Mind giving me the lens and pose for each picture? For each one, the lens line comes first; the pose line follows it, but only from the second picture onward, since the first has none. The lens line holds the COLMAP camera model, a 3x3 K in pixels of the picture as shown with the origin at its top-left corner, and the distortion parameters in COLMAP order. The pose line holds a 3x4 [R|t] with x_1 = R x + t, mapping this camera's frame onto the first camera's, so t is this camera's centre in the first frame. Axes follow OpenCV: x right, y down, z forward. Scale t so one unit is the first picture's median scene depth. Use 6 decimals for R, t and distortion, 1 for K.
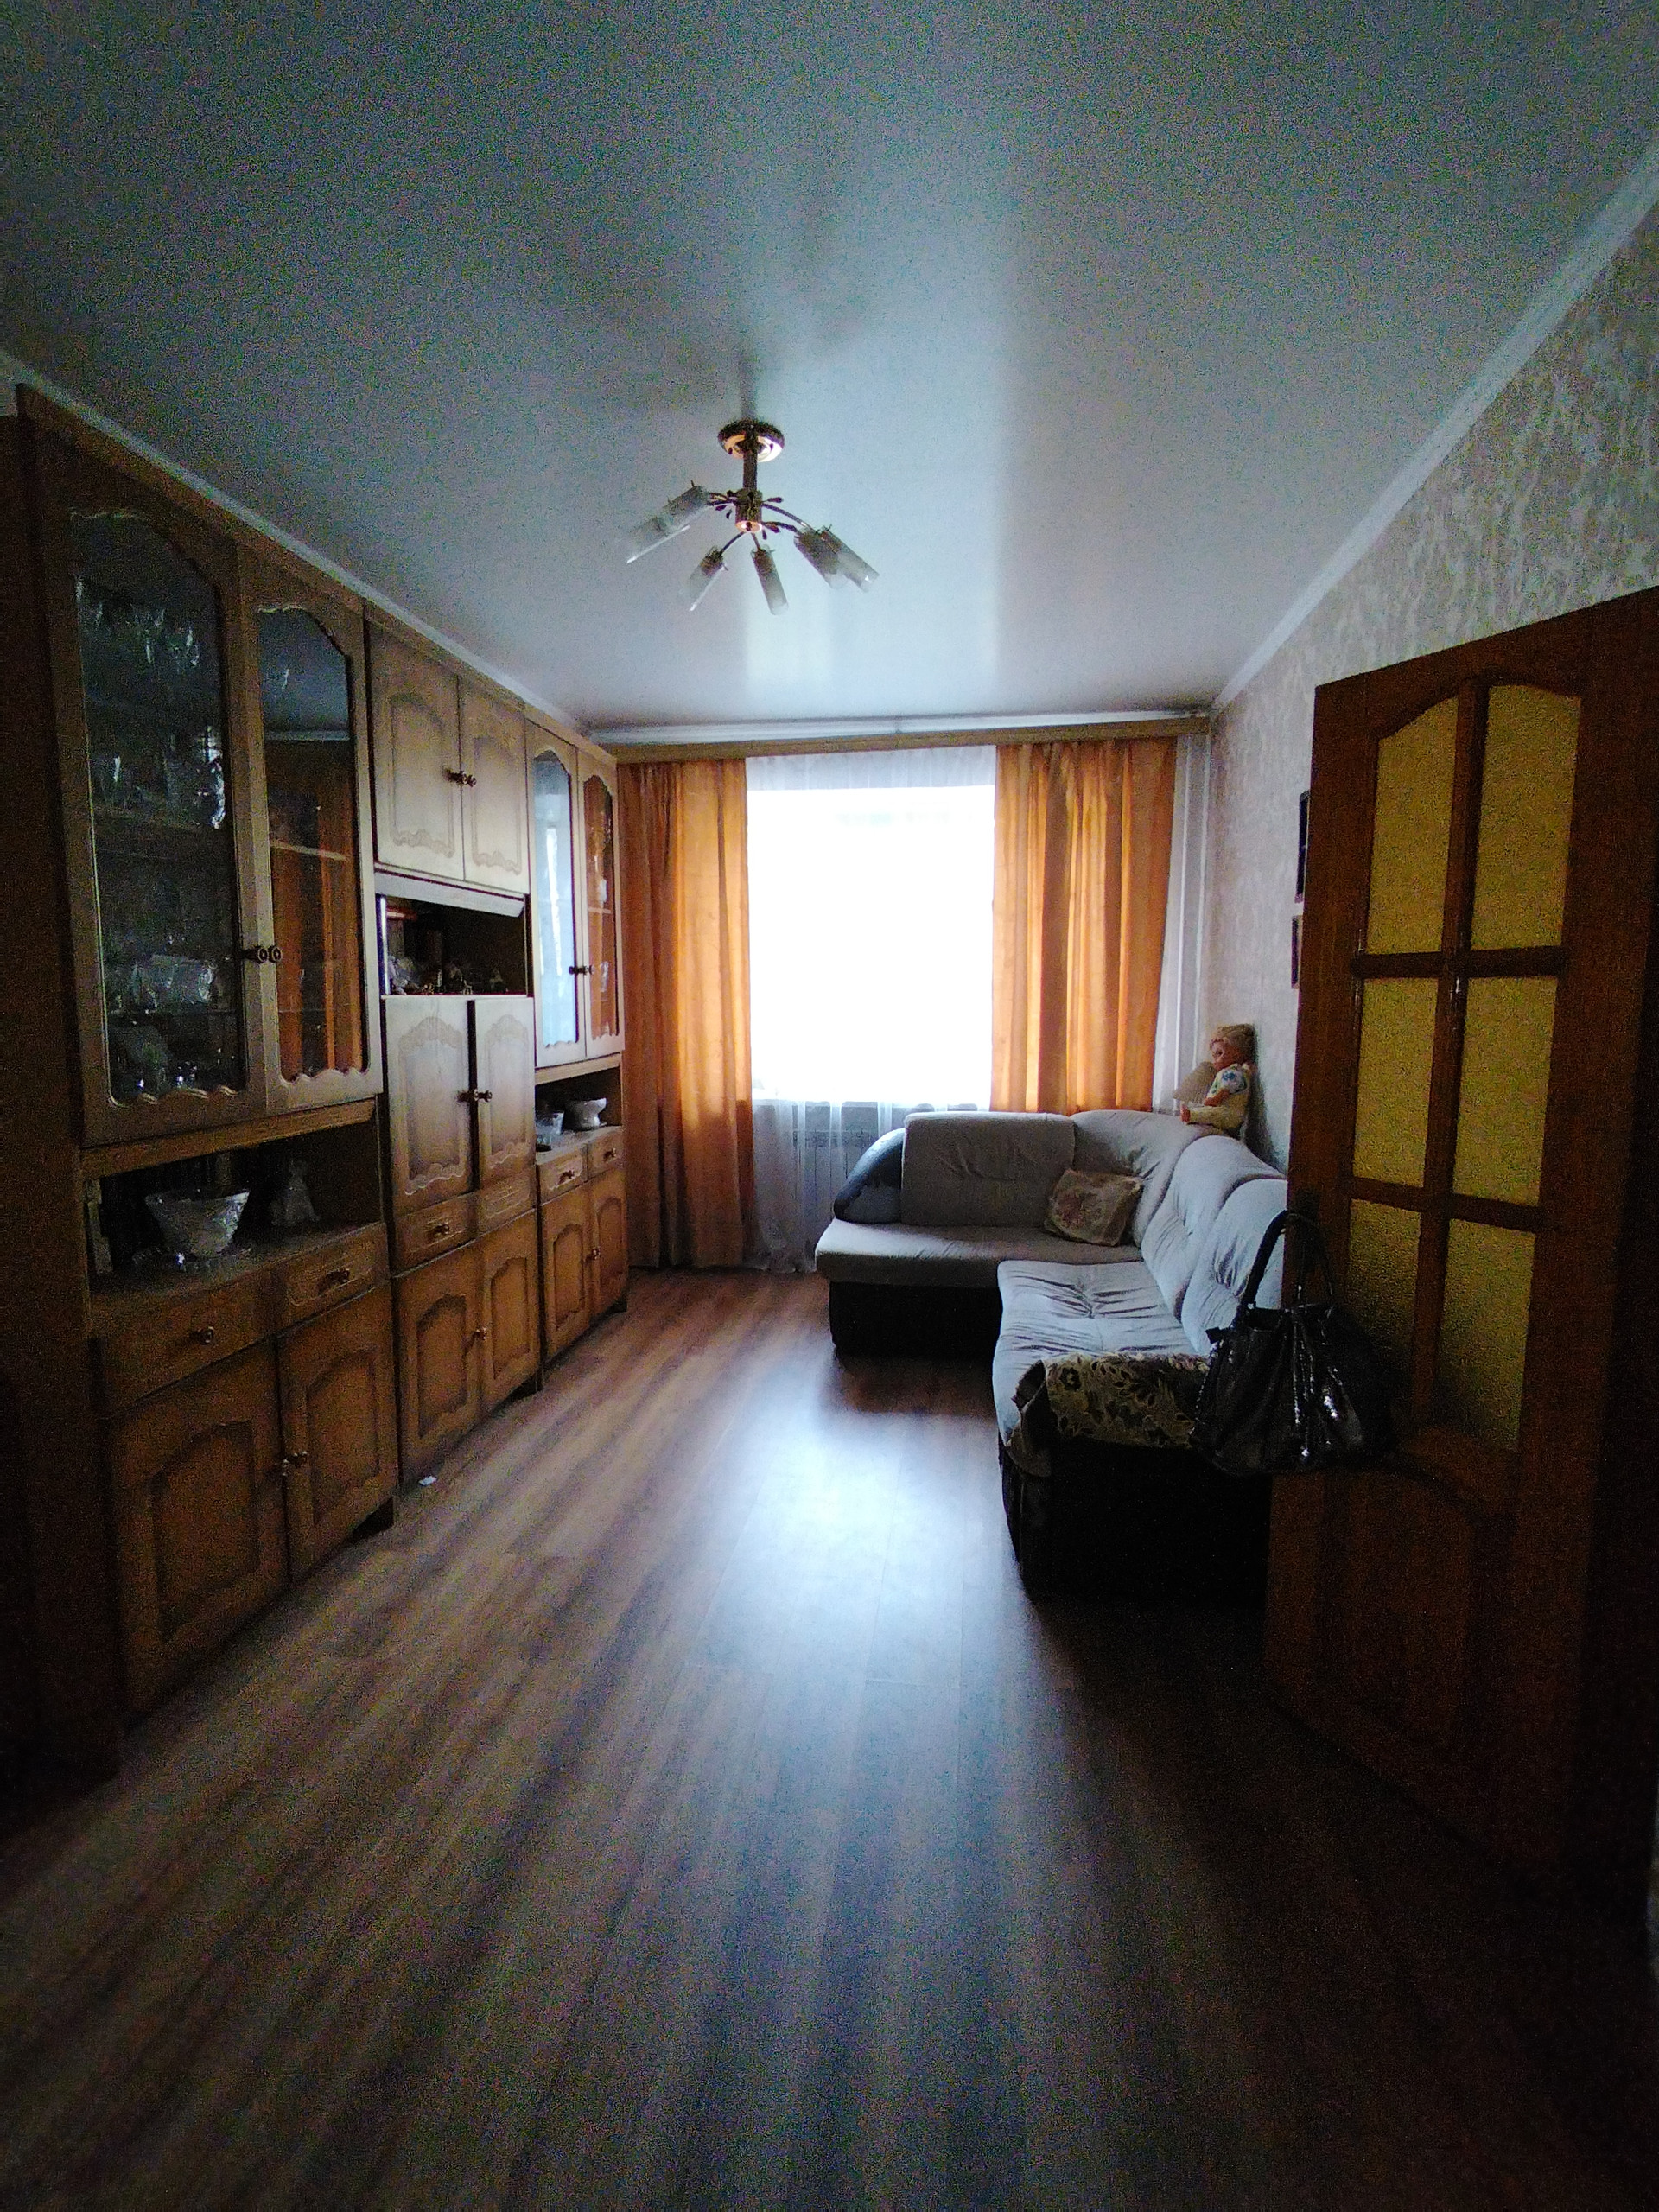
lens RADIAL K [[1014.3, 0, 844.7], [0, 1014.3, 1103.6], [0, 0, 1]] dist [0.002706, 0.000001]
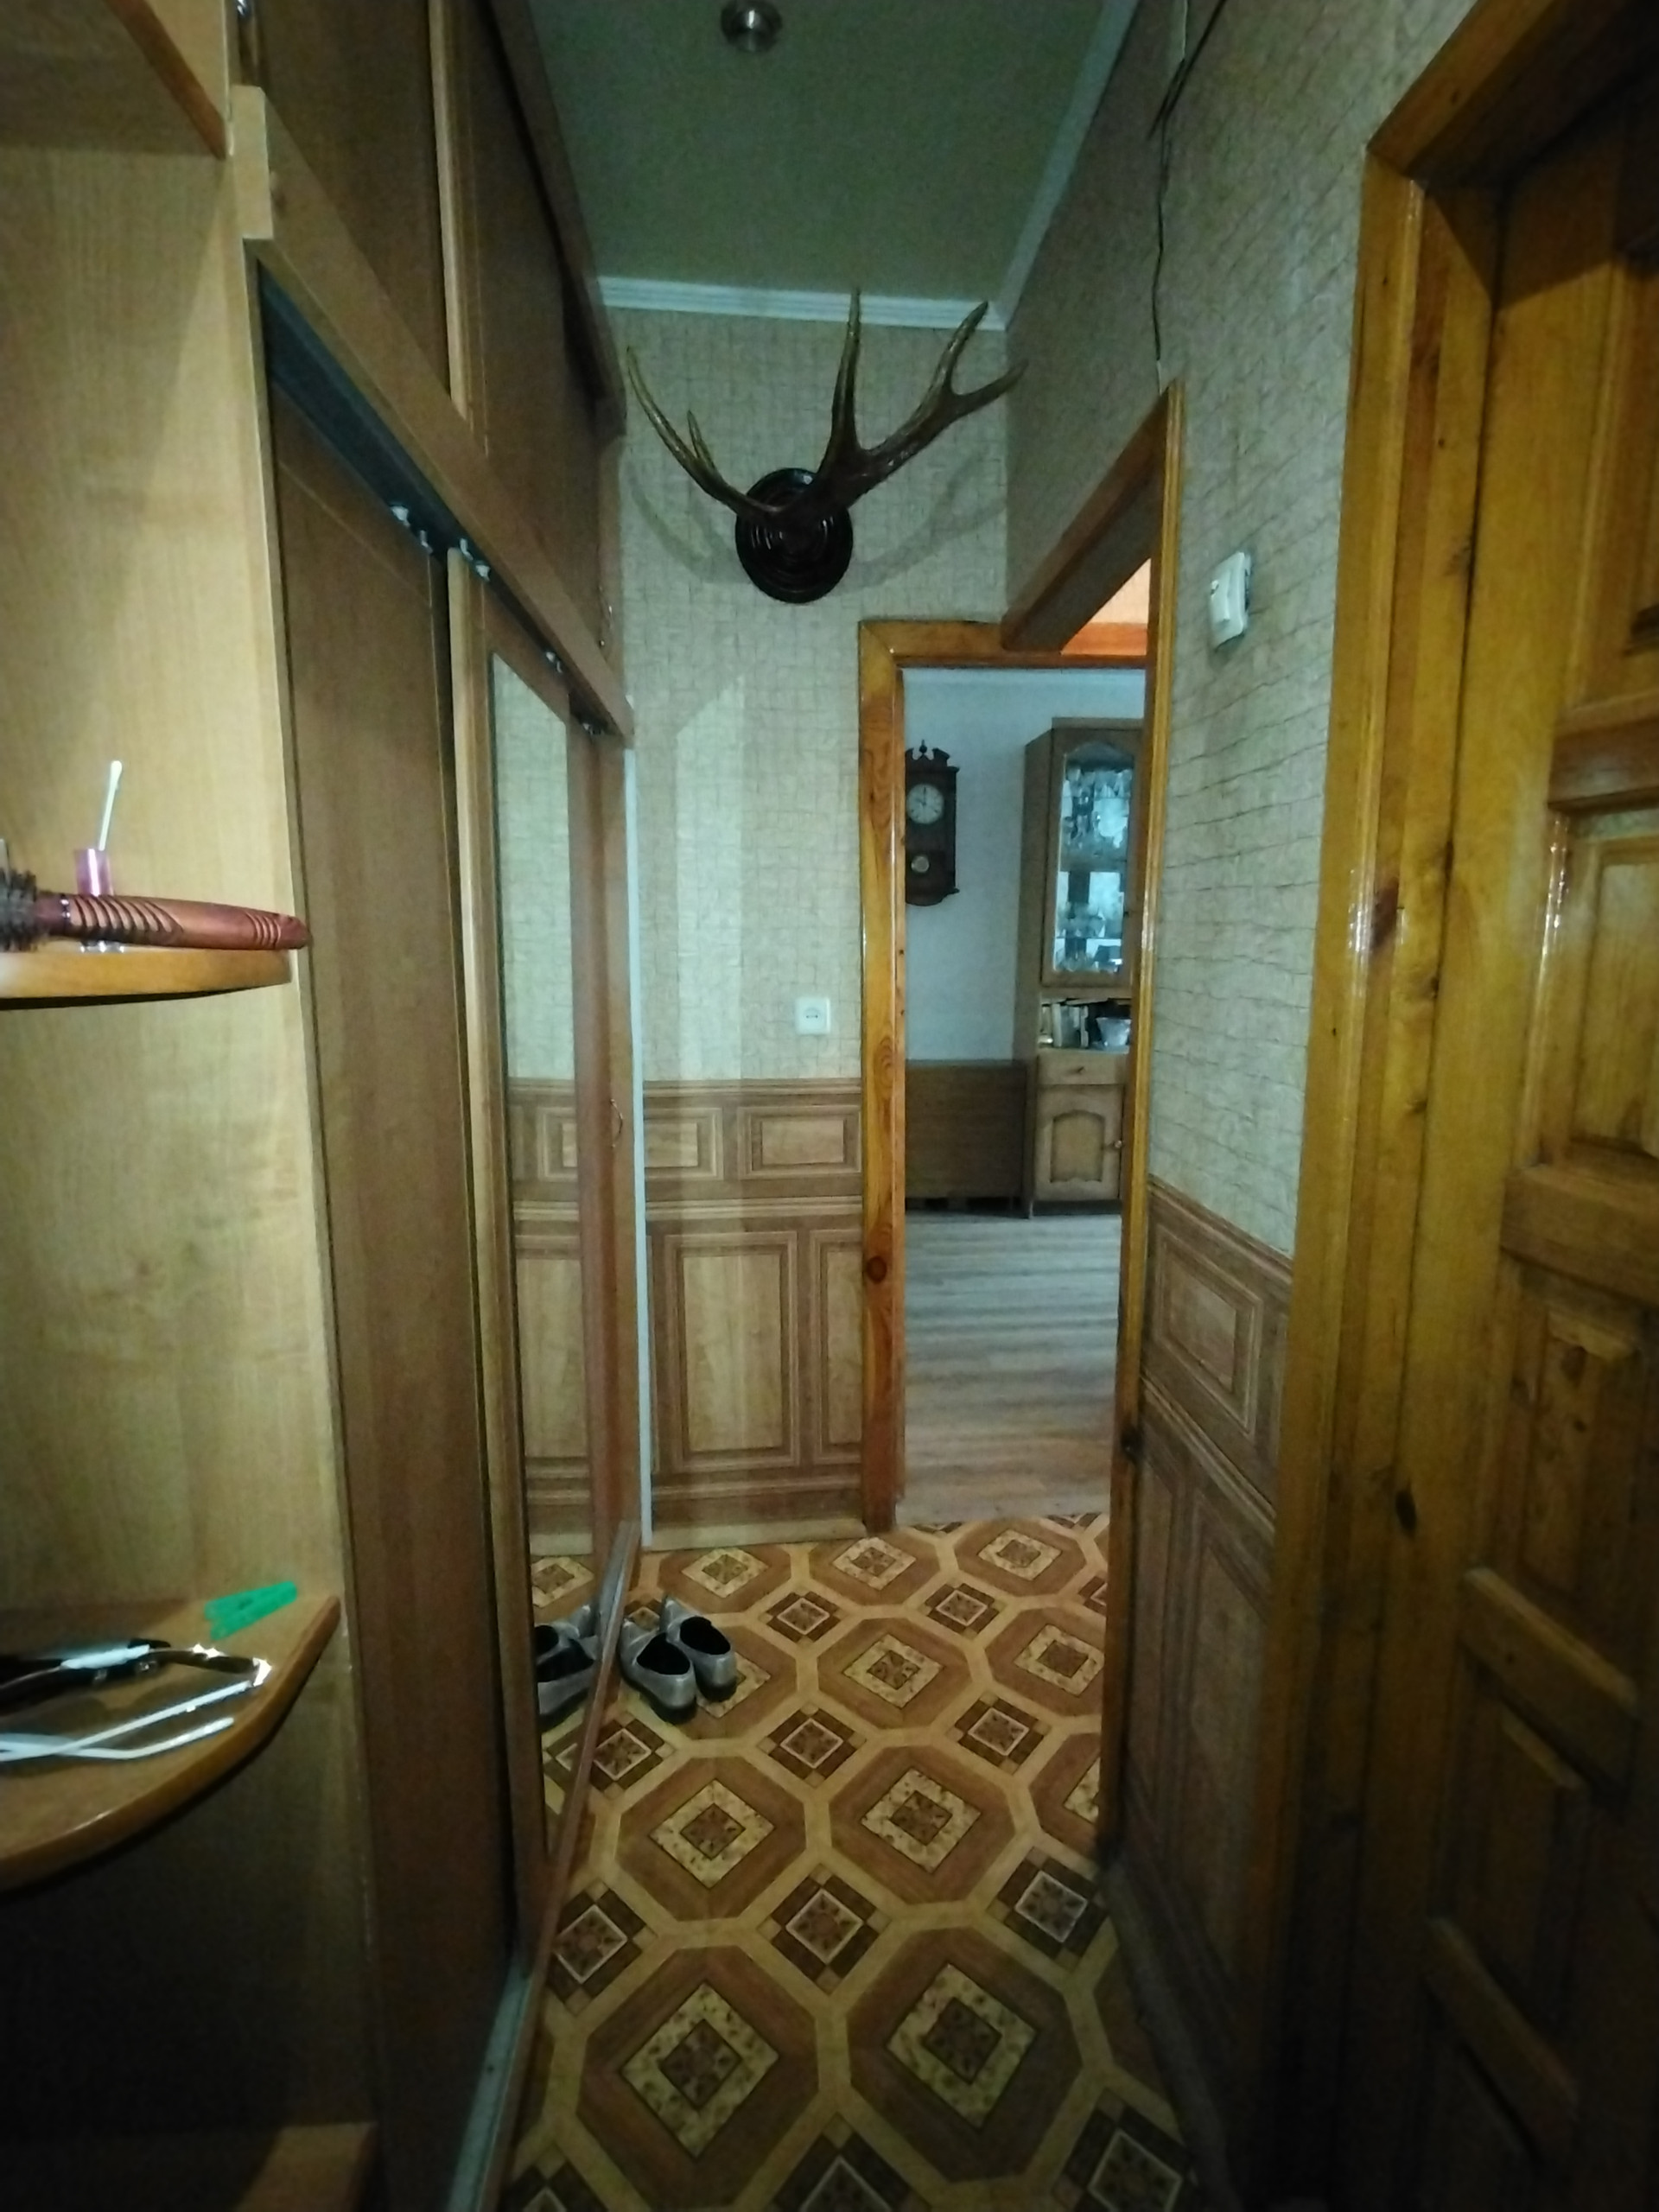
lens RADIAL K [[1014.3, 0, 844.7], [0, 1014.3, 1103.6], [0, 0, 1]] dist [0.002706, 0.000001]
pose [[0.224620, 0.159738, -0.961265, 0.813079], [-0.116120, 0.983831, 0.136354, 0.019024], [0.967503, 0.080994, 0.239537, -0.071471]]
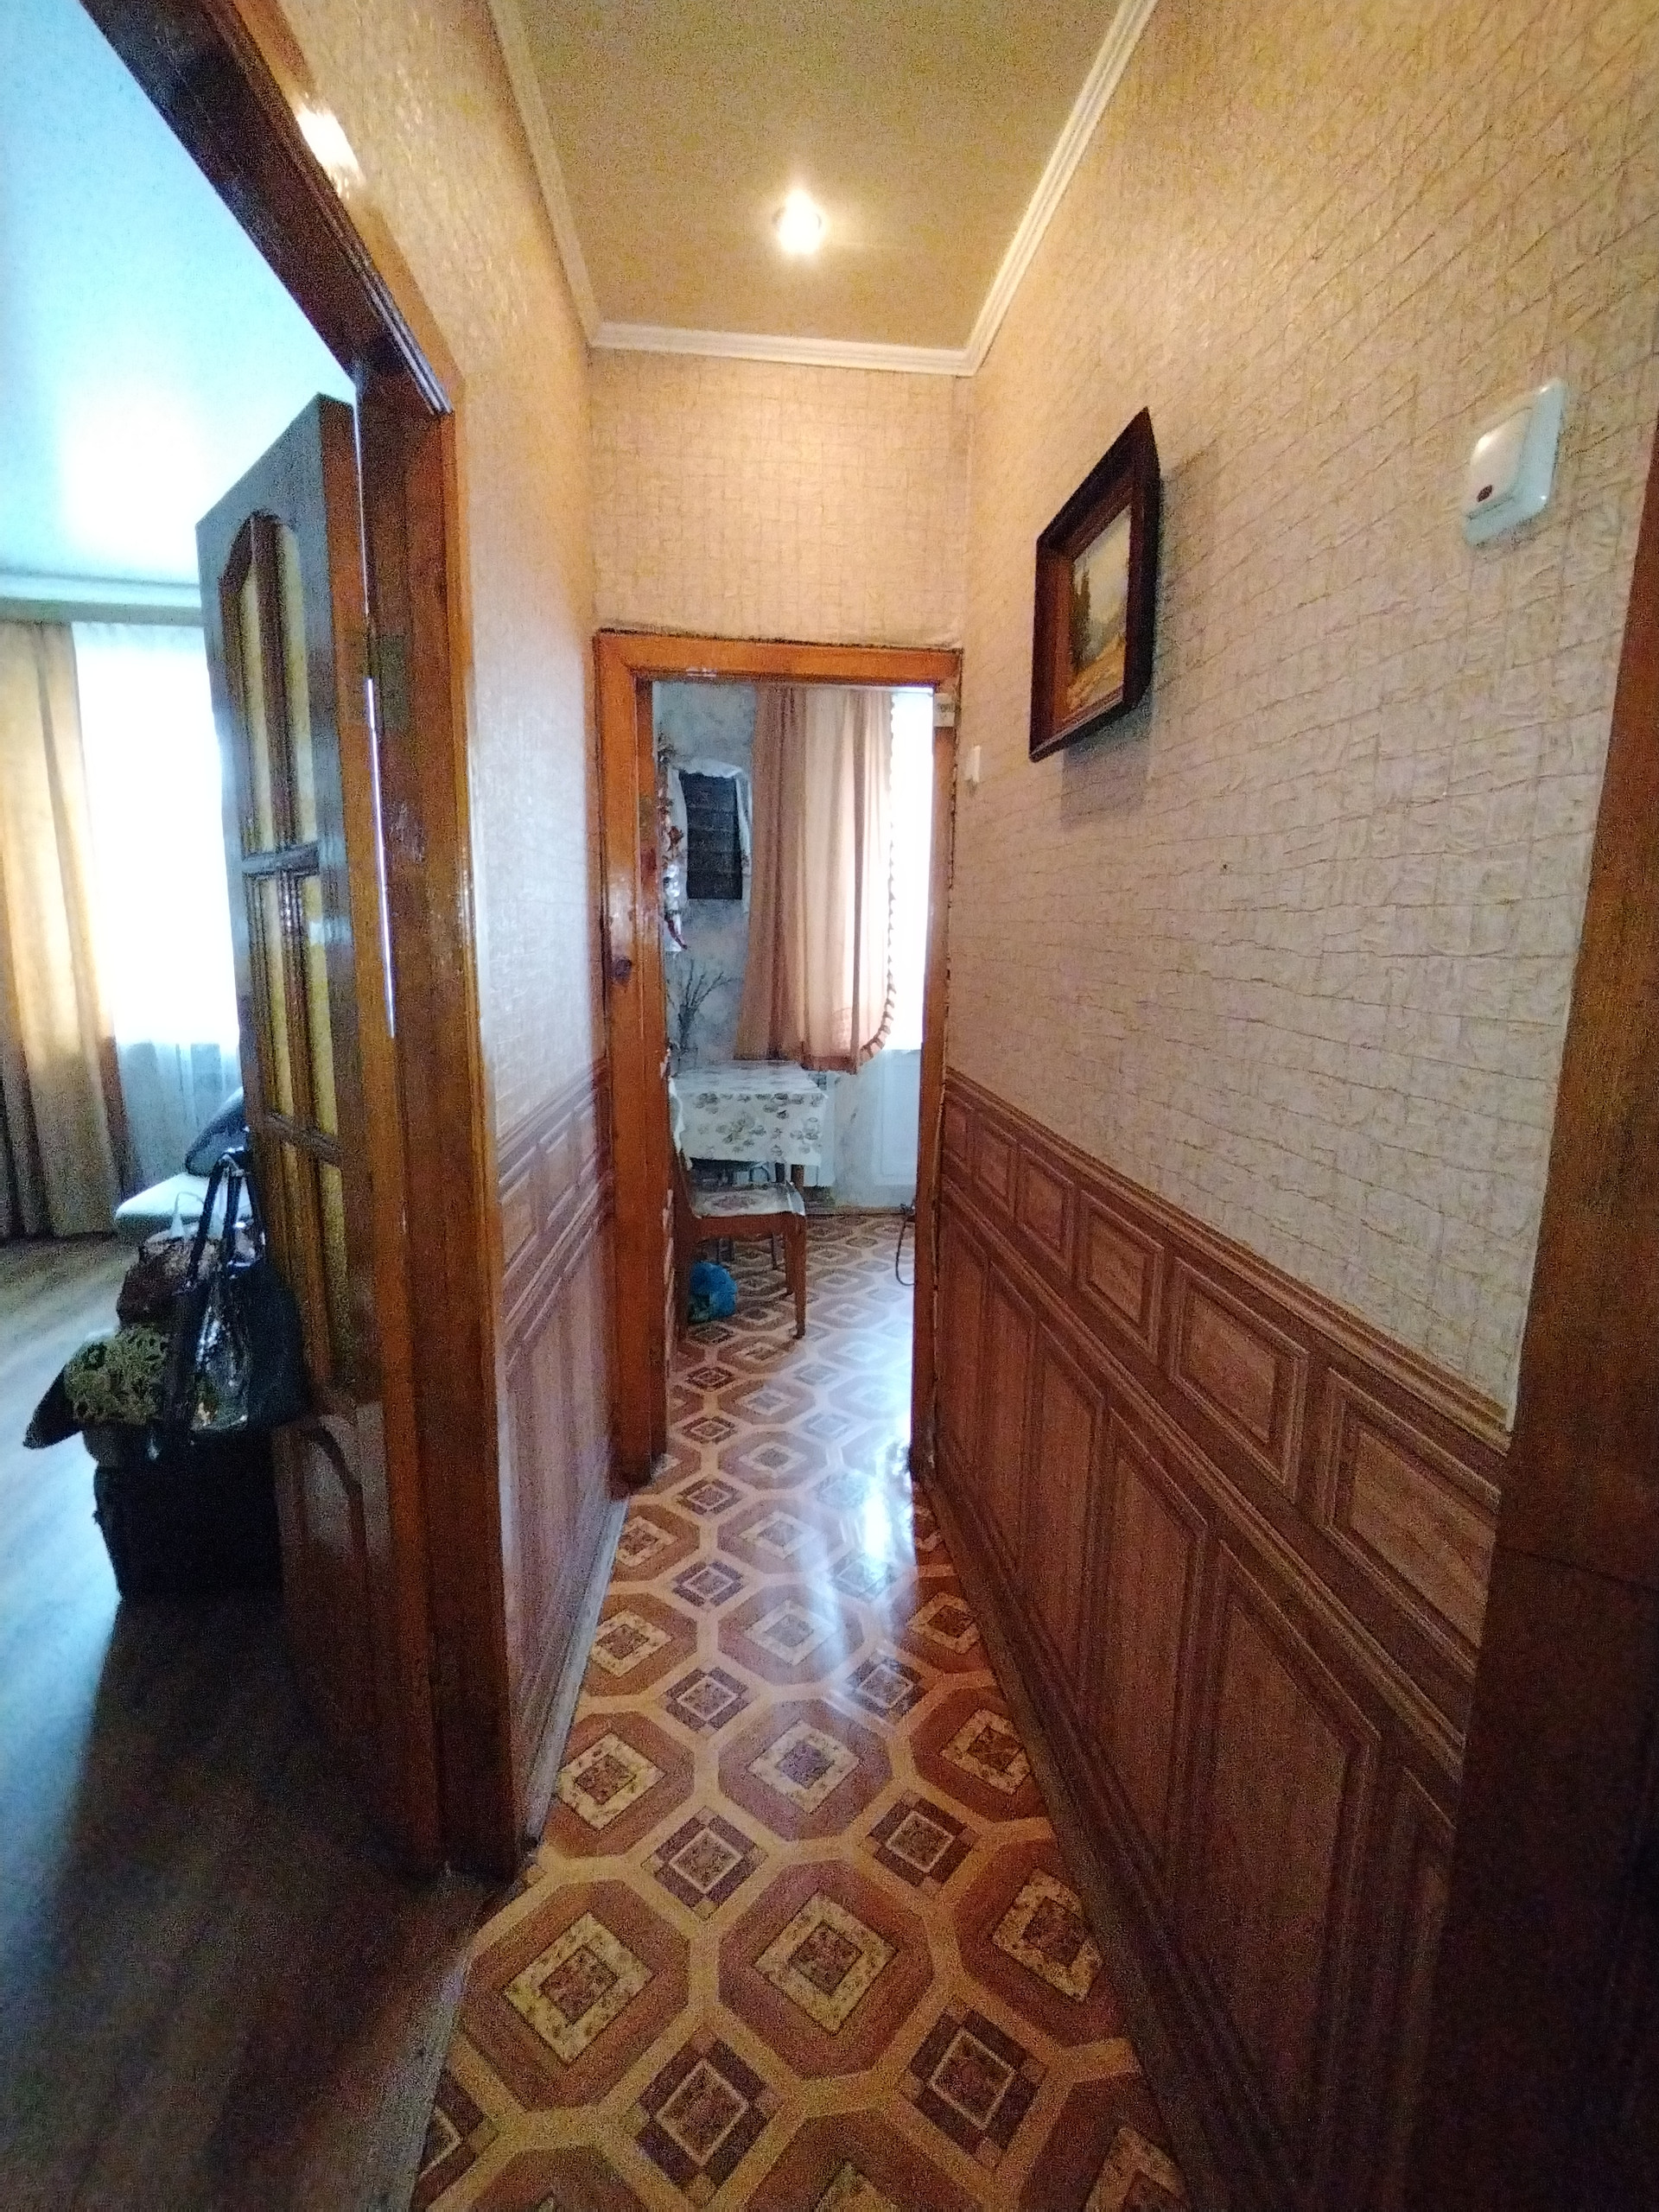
lens RADIAL K [[1022.5, 0, 839.4], [0, 1022.5, 1101.8], [0, 0, 1]] dist [0.002307, 0.001494]
pose [[0.964723, -0.028115, 0.261763, 0.338190], [0.012242, 0.997996, 0.062076, 0.006398], [-0.262984, -0.056681, 0.963134, 0.009558]]
